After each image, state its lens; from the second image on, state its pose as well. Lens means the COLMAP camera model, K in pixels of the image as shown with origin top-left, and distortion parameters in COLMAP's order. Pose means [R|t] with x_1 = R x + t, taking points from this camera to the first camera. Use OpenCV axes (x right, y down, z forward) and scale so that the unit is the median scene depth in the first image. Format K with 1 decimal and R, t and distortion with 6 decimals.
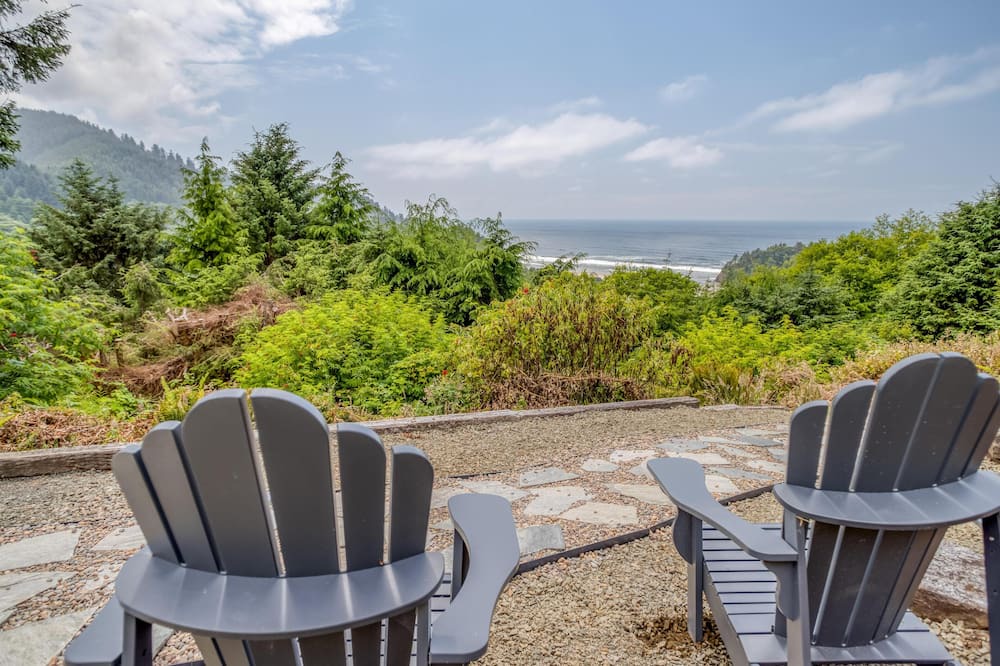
lens RADIAL K [[503.1, 0, 528.9], [0, 503.1, 331.1], [0, 0, 1]] dist [-0.044144, 0.029655]
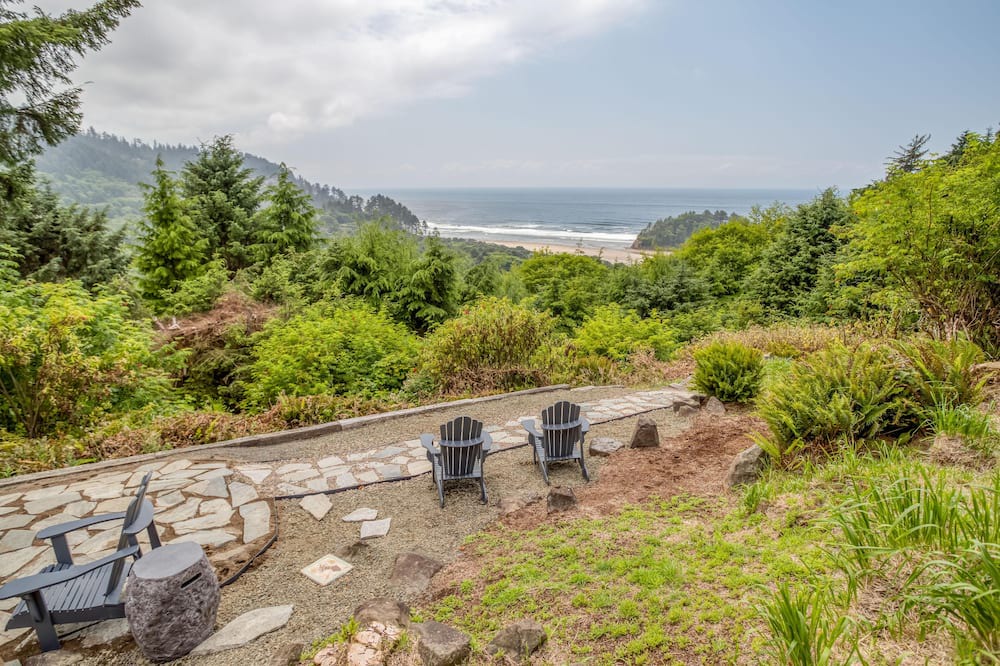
lens RADIAL K [[503.1, 0, 528.9], [0, 503.1, 331.1], [0, 0, 1]] dist [-0.044144, 0.029655]
pose [[0.988517, -0.035500, 0.146883, -0.024474], [0.025247, 0.997150, 0.071088, -0.068966], [-0.148988, -0.066563, 0.986596, -0.272875]]
